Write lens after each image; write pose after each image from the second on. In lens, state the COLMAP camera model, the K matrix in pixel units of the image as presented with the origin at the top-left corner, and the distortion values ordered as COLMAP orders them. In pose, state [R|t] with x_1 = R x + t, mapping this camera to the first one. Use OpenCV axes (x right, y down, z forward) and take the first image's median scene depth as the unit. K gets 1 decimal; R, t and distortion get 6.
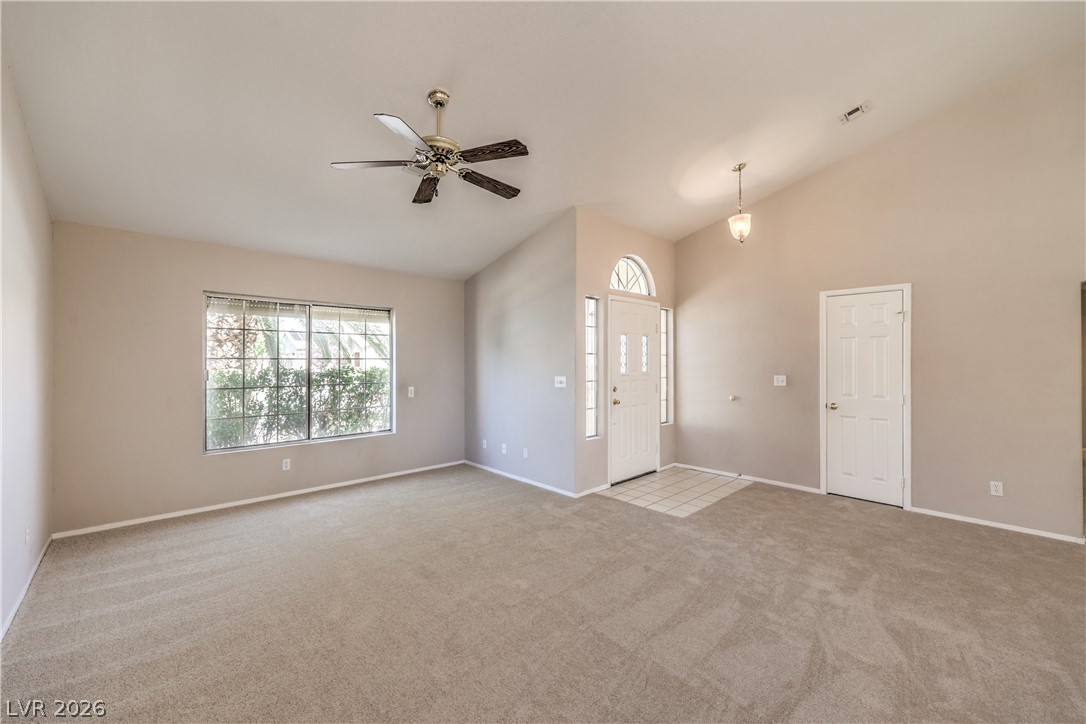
lens RADIAL K [[431.9, 0, 543.8], [0, 431.9, 359.8], [0, 0, 1]] dist [-0.002327, -0.000270]
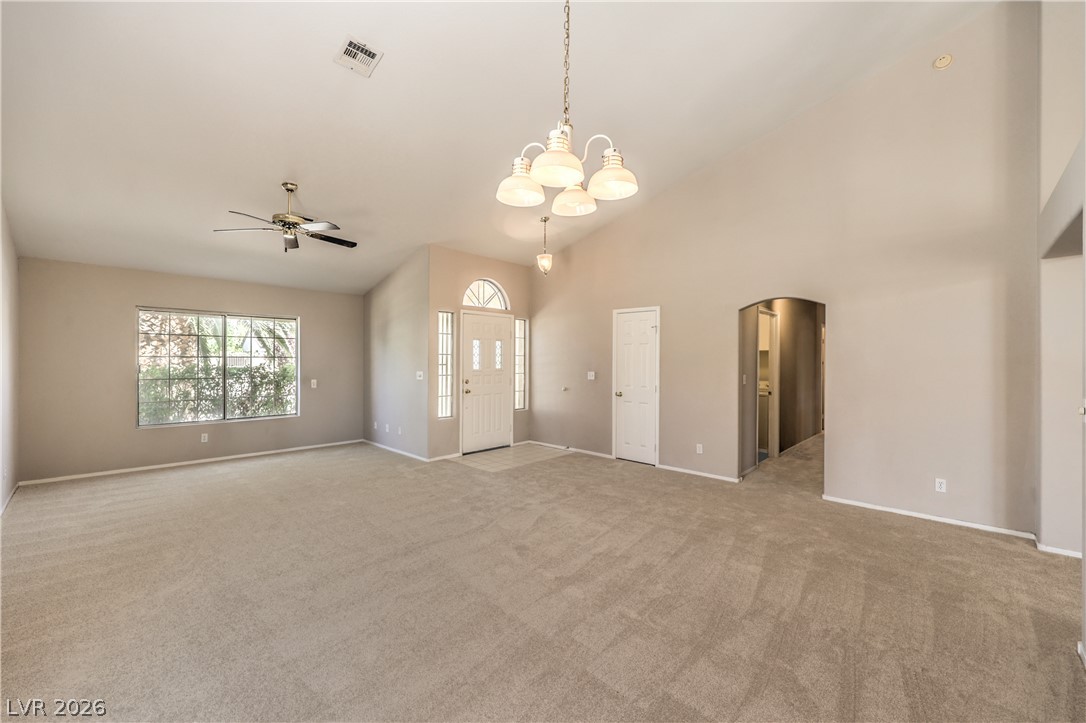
lens RADIAL K [[437.4, 0, 544.8], [0, 437.4, 361.8], [0, 0, 1]] dist [-0.000464, -0.000076]
pose [[0.998867, 0.005187, 0.047300, 0.346091], [-0.005549, 0.999956, 0.007522, -0.003456], [-0.047259, -0.007776, 0.998852, -0.347035]]
